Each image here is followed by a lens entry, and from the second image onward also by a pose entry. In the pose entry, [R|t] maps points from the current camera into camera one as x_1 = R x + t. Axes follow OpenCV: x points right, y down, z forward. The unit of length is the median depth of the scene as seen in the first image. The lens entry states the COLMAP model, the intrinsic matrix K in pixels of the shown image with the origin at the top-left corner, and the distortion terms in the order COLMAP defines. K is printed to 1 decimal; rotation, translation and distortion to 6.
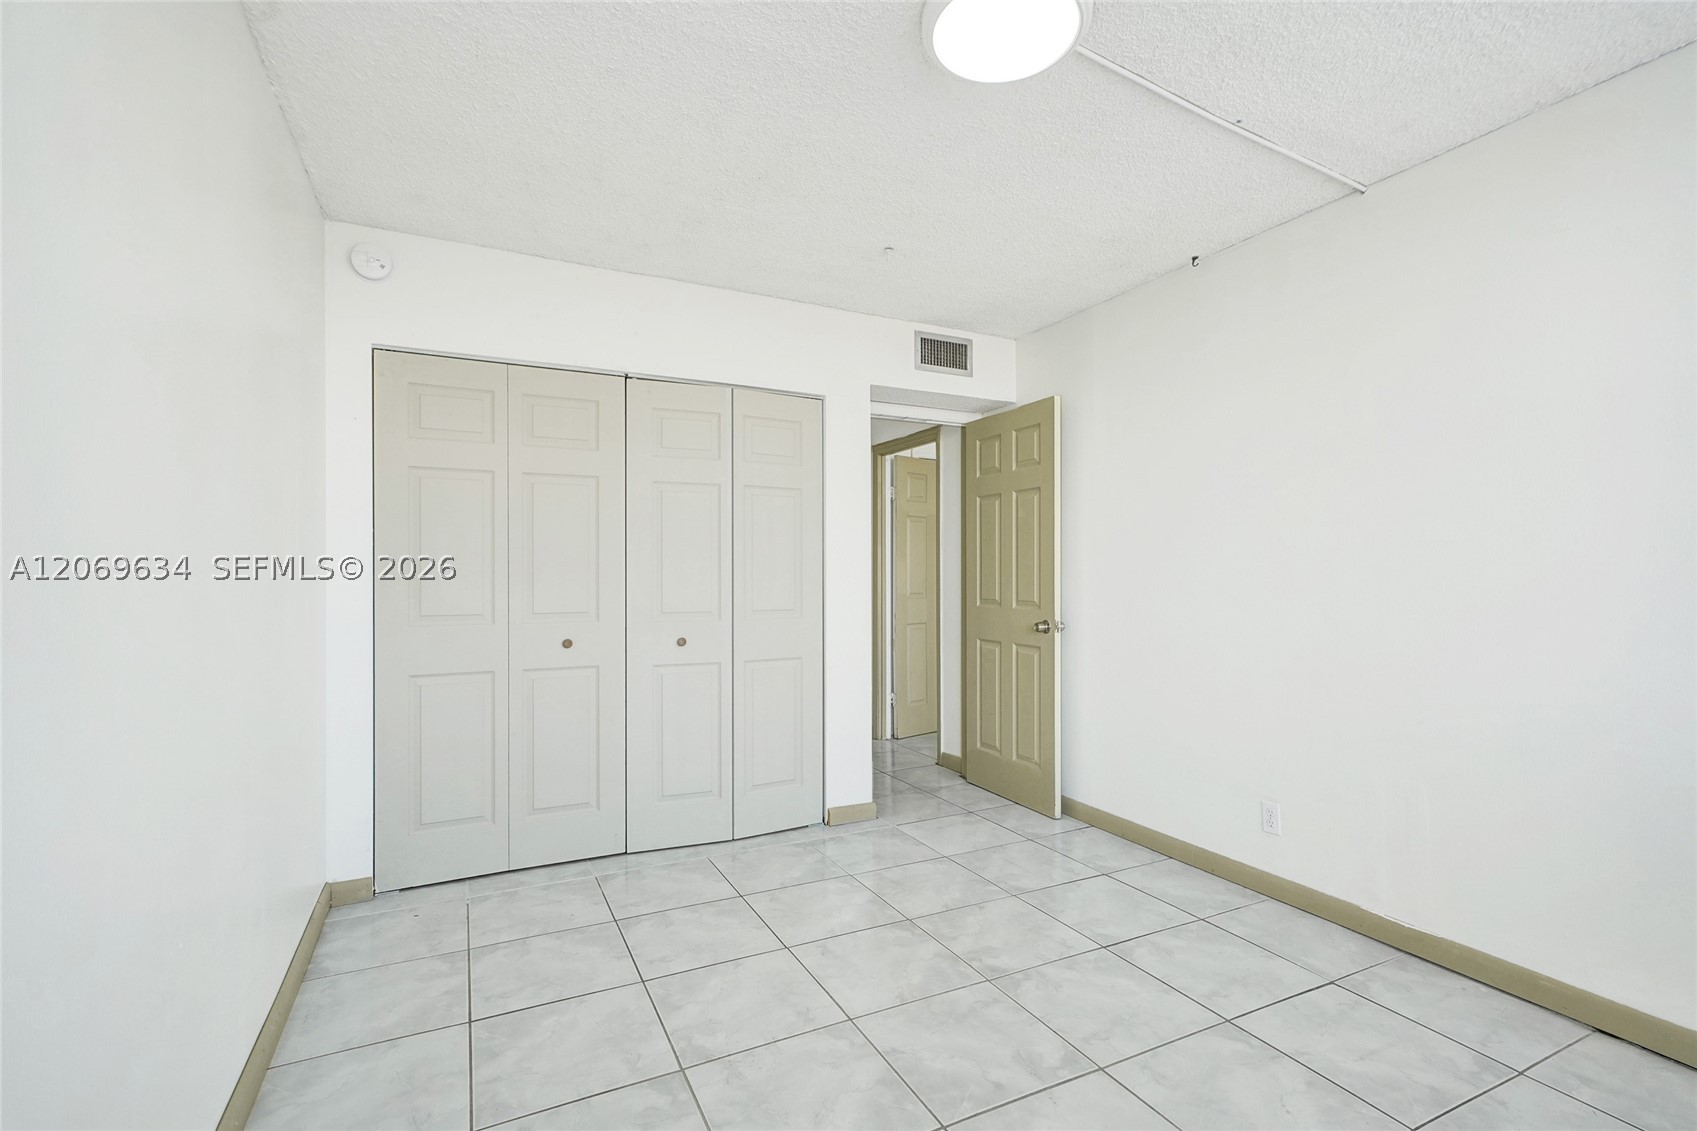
lens RADIAL K [[777.3, 0, 851.6], [0, 777.3, 574.0], [0, 0, 1]] dist [-0.000423, 0.007293]
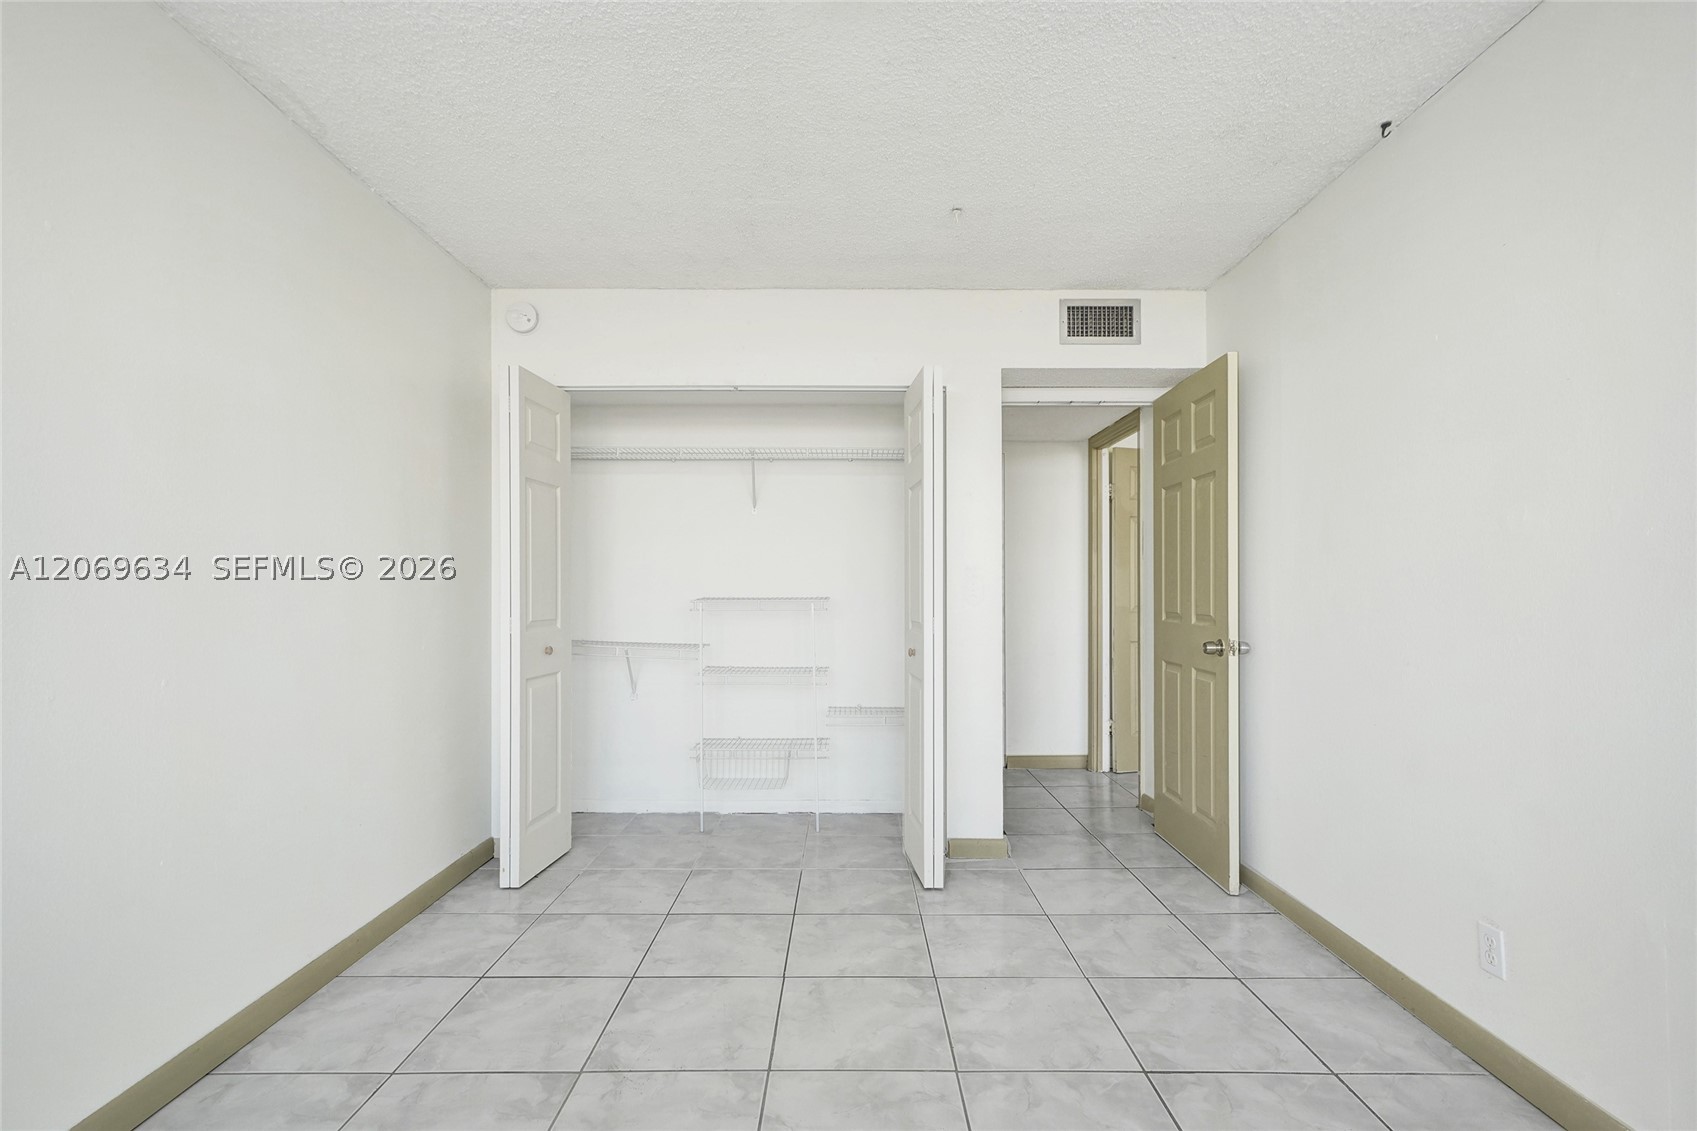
lens RADIAL K [[773.7, 0, 846.1], [0, 773.7, 587.2], [0, 0, 1]] dist [-0.001474, 0.007596]
pose [[0.892238, -0.001218, -0.451564, 0.291681], [0.000555, 0.999999, -0.001602, 0.008487], [0.451565, 0.001179, 0.892237, 0.143874]]
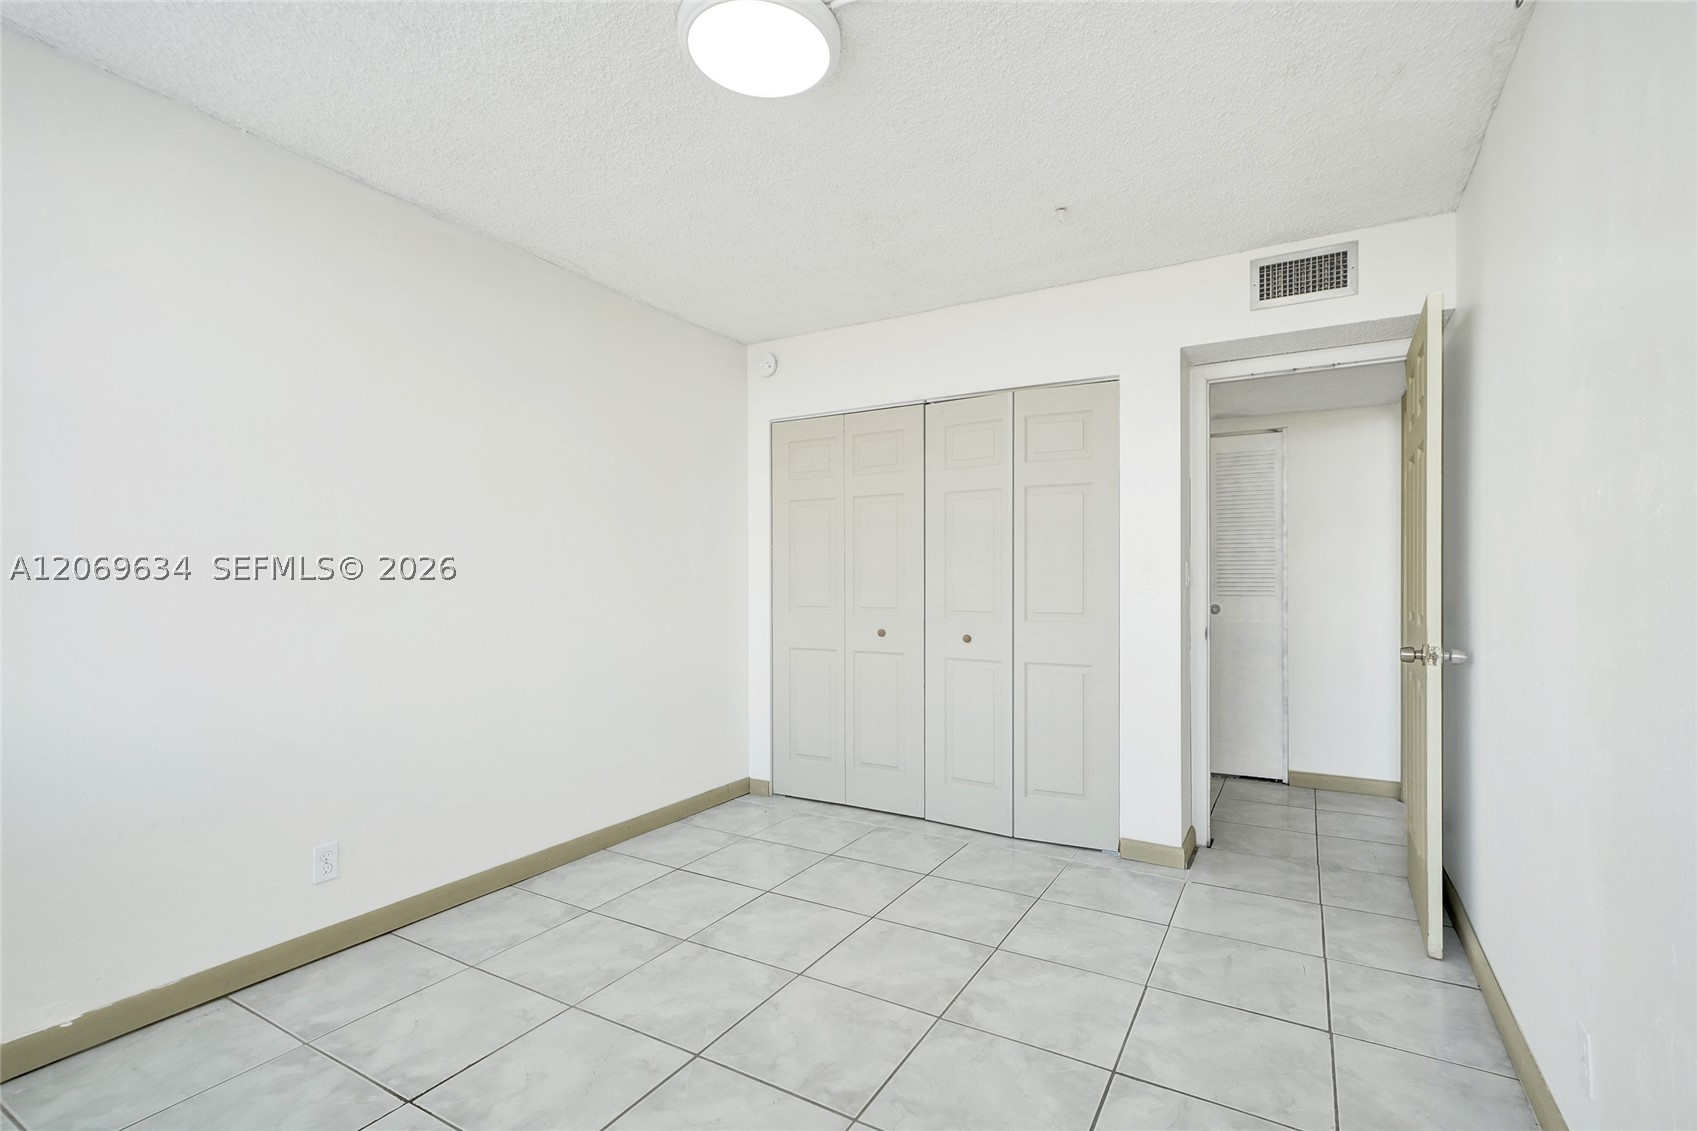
lens RADIAL K [[772.4, 0, 855.9], [0, 772.4, 585.2], [0, 0, 1]] dist [0.002272, 0.000608]
pose [[0.547487, 0.005785, -0.836794, 0.581924], [0.002197, 0.999963, 0.008350, 0.003601], [0.836811, -0.006410, 0.547454, 0.279472]]
